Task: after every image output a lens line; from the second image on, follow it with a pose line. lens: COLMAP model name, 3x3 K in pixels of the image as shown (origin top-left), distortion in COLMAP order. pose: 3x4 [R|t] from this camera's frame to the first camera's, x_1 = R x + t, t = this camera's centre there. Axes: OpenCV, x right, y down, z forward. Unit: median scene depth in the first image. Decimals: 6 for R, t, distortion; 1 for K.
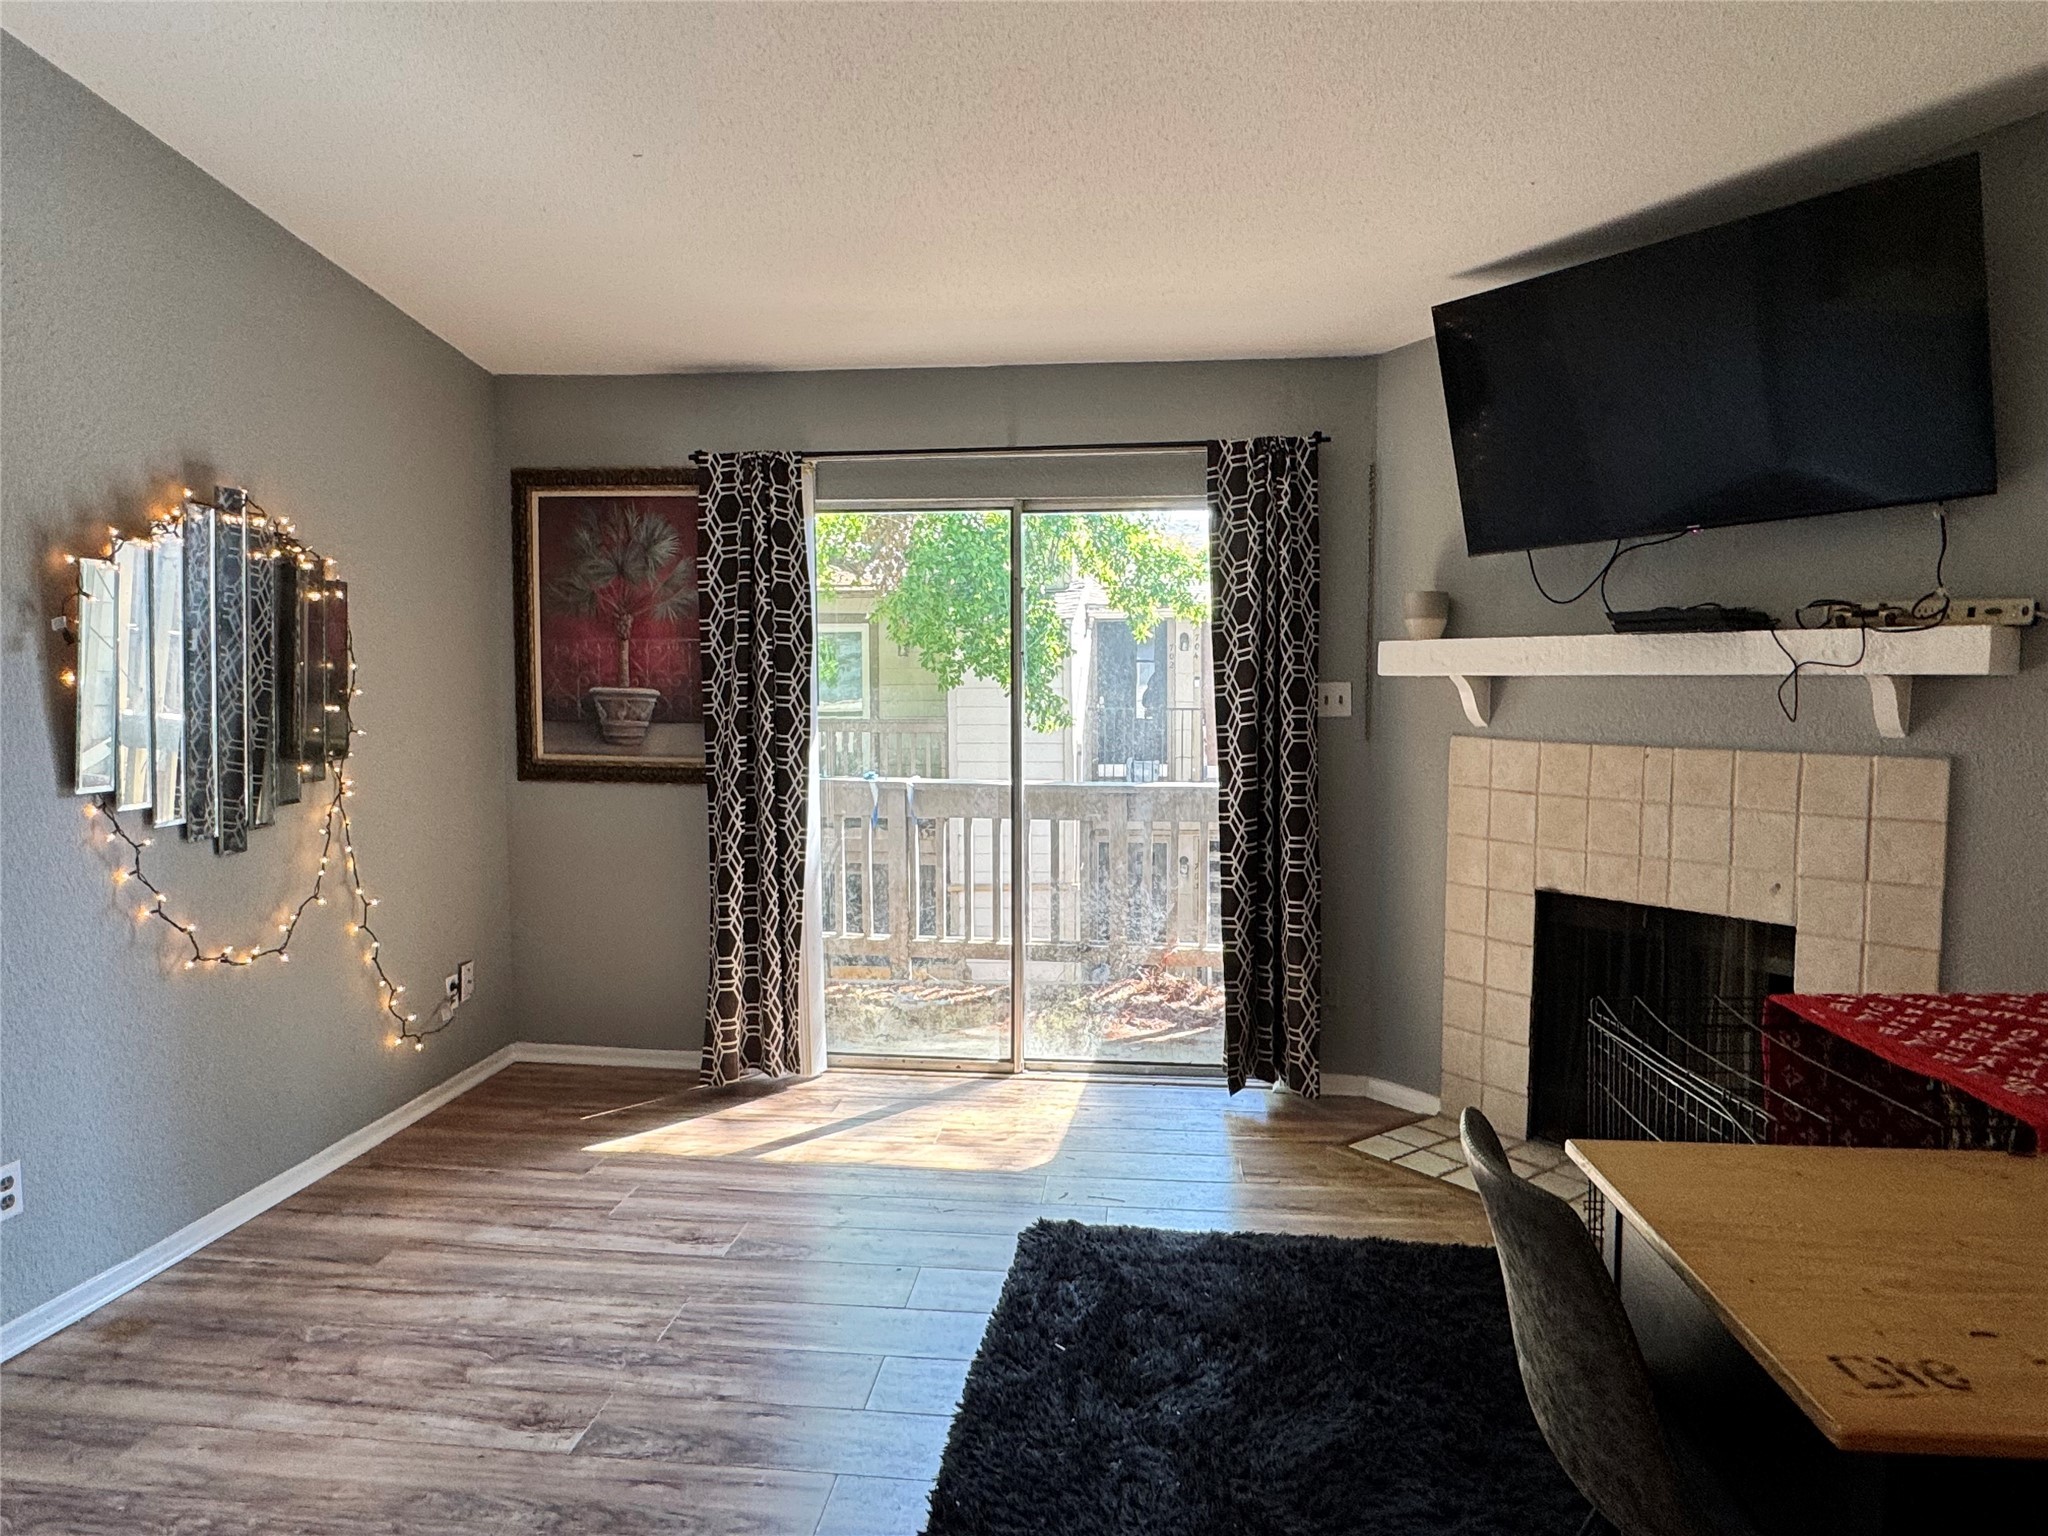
lens RADIAL K [[1279.2, 0, 1024.0], [0, 1279.2, 768.0], [0, 0, 1]] dist [-0.001652, 0.000068]
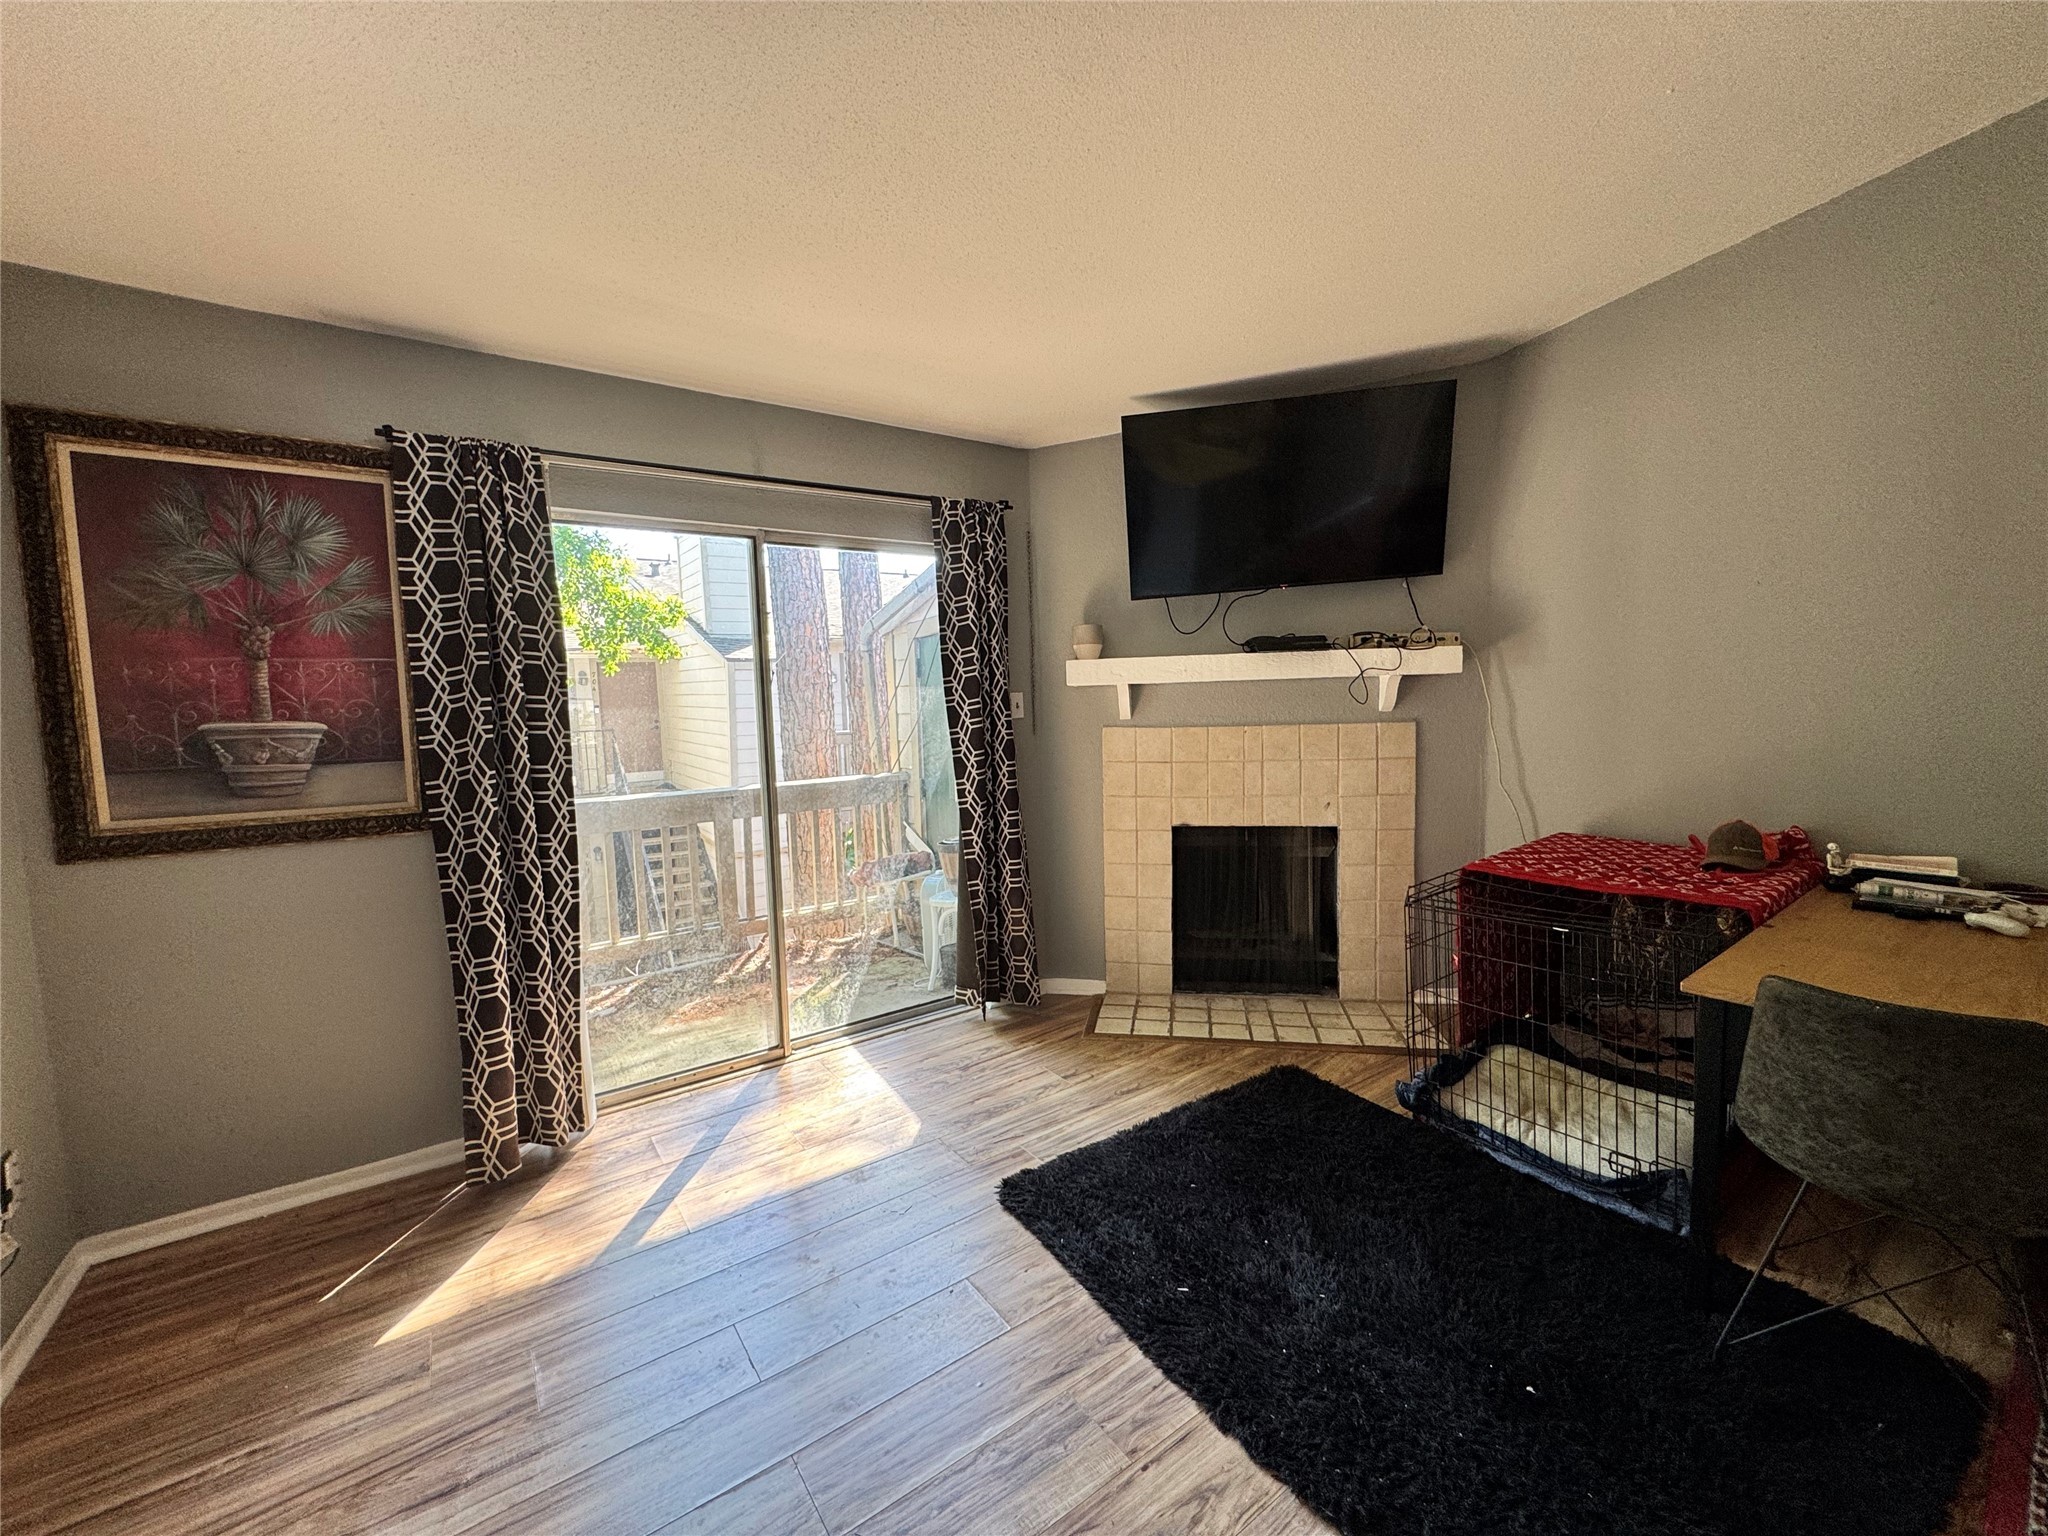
lens RADIAL K [[822.5, 0, 1022.9], [0, 822.5, 766.6], [0, 0, 1]] dist [-0.000394, 0.000022]
pose [[0.745371, -0.081376, 0.661664, -0.329046], [0.078081, 0.996347, 0.034579, -0.019468], [-0.662061, 0.025889, 0.749003, 0.359977]]
